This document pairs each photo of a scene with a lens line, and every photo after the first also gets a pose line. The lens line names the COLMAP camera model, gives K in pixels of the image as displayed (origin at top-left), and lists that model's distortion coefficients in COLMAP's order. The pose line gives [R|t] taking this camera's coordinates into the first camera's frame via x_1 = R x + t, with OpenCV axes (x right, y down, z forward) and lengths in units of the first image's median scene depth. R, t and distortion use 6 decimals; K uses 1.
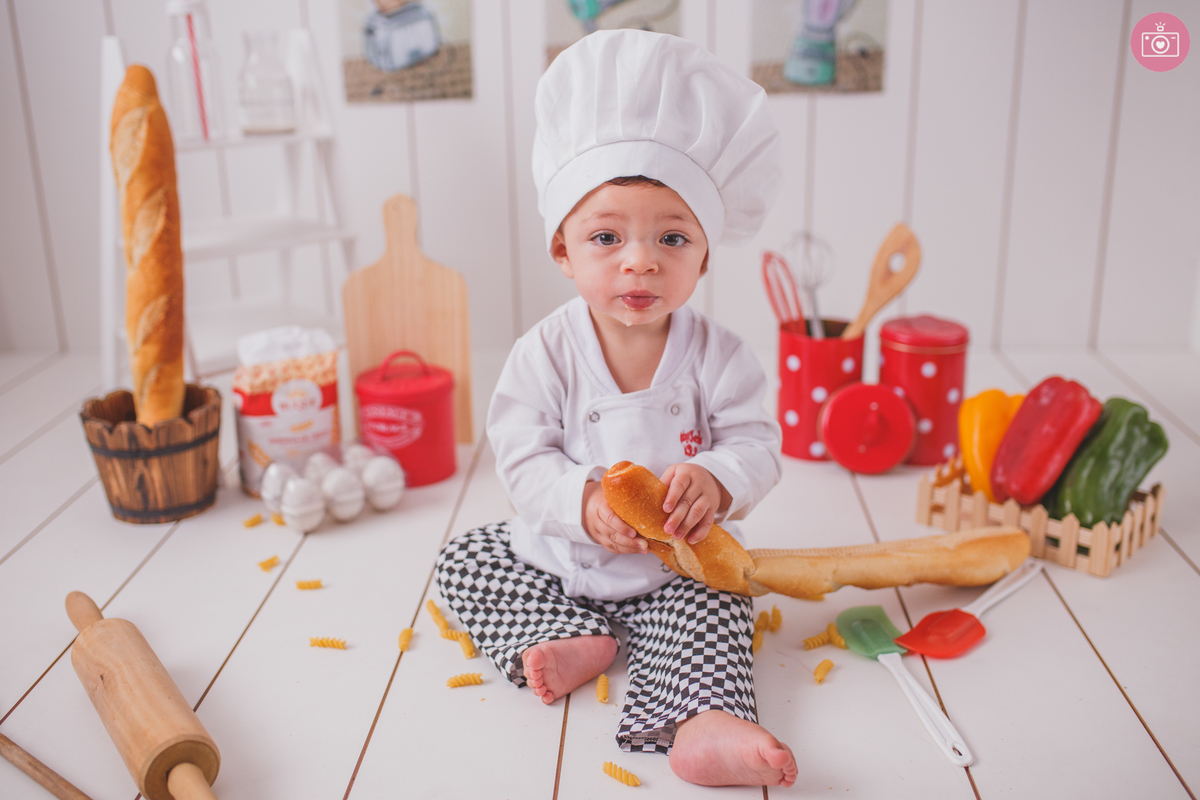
lens RADIAL K [[1207.9, 0, 593.3], [0, 1207.9, 383.9], [0, 0, 1]] dist [-0.050581, 0.005235]
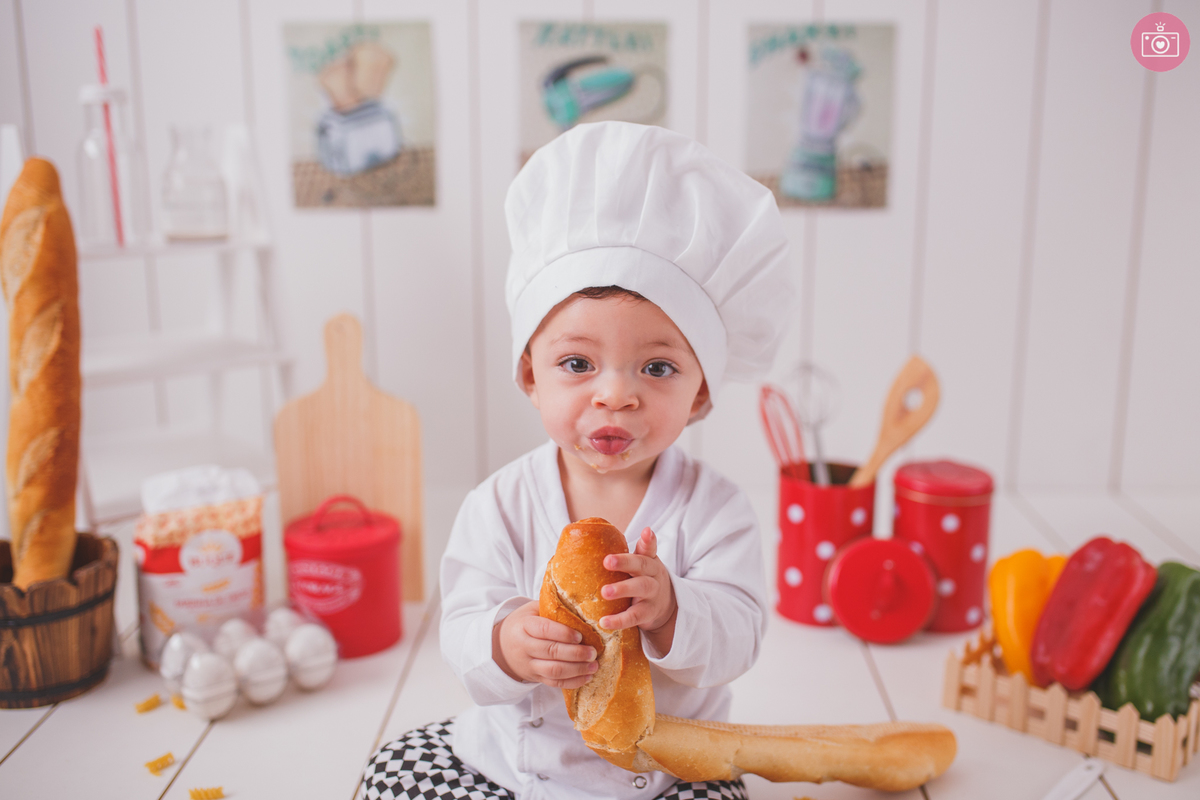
lens RADIAL K [[1232.0, 0, 642.5], [0, 1232.0, 376.1], [0, 0, 1]] dist [-0.078368, 0.123752]
pose [[0.998227, 0.014194, 0.057797, 0.003244], [-0.008344, 0.994931, -0.100216, -0.027683], [-0.058927, 0.099556, 0.993286, 0.124382]]
